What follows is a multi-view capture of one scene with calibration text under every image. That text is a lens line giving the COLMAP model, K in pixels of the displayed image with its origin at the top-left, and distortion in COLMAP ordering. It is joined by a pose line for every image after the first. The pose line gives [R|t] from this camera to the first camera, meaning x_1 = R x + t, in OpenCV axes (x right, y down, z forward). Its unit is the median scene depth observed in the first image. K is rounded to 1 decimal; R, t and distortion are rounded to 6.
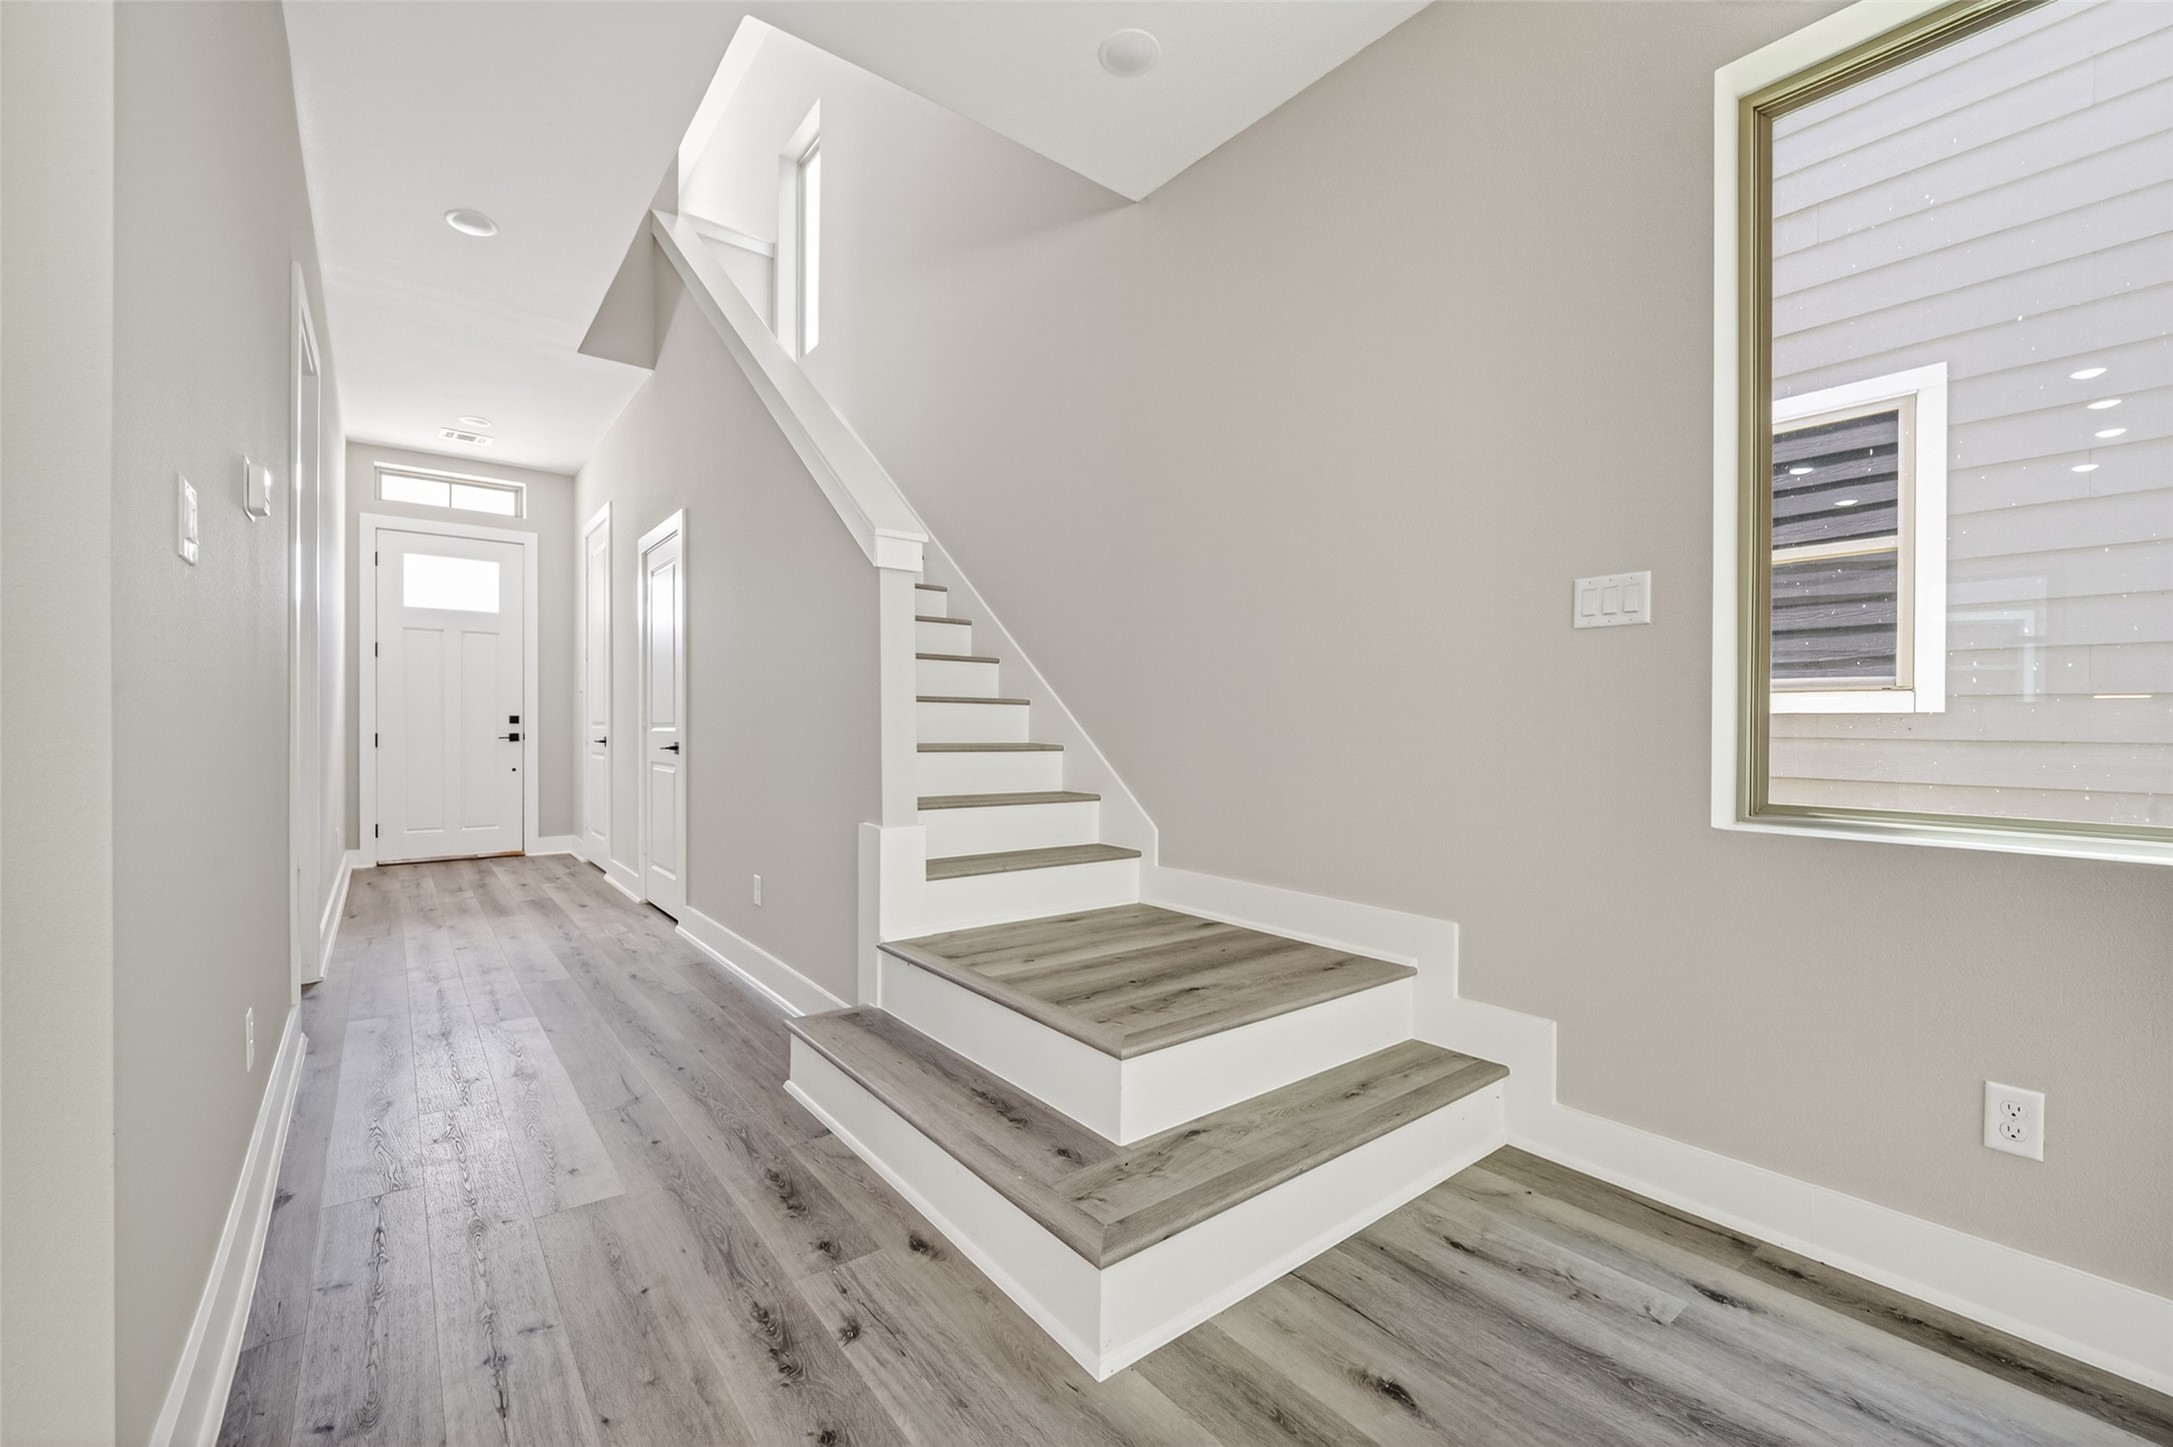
lens RADIAL K [[896.6, 0, 1083.1], [0, 896.6, 736.7], [0, 0, 1]] dist [-0.005257, -0.002877]
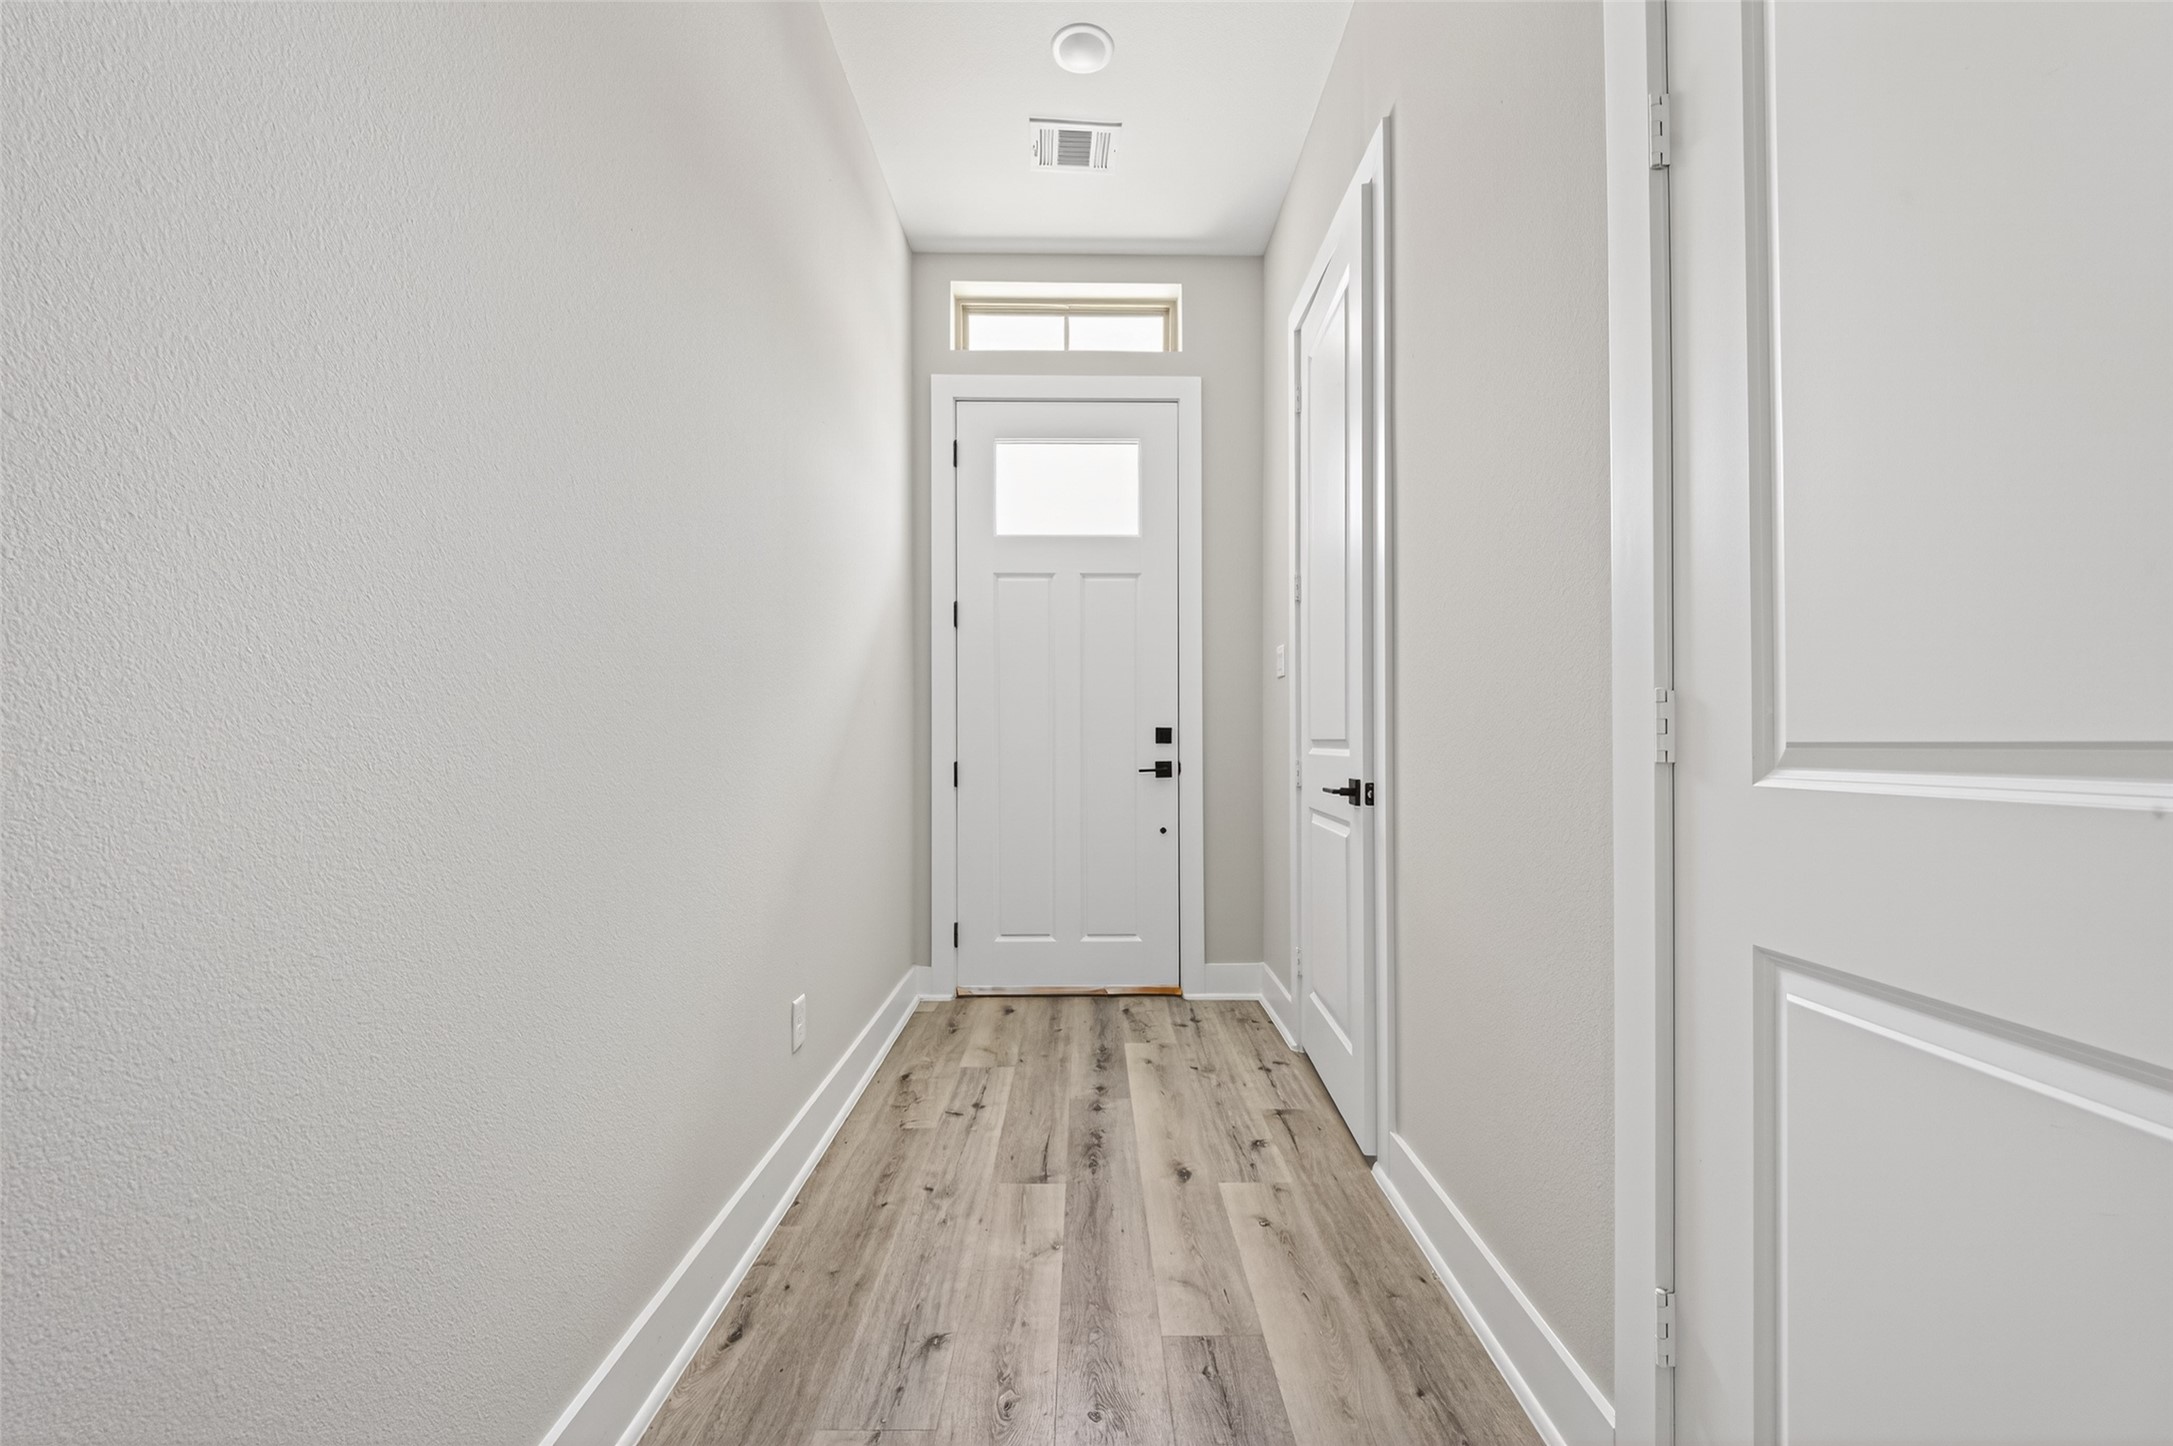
lens RADIAL K [[873.5, 0, 1090.8], [0, 873.5, 732.2], [0, 0, 1]] dist [0.000435, 0.000010]
pose [[0.791695, -0.011981, -0.610800, -0.367065], [-0.000679, 0.999790, -0.020492, -0.010847], [0.610917, 0.016638, 0.791520, 0.584200]]
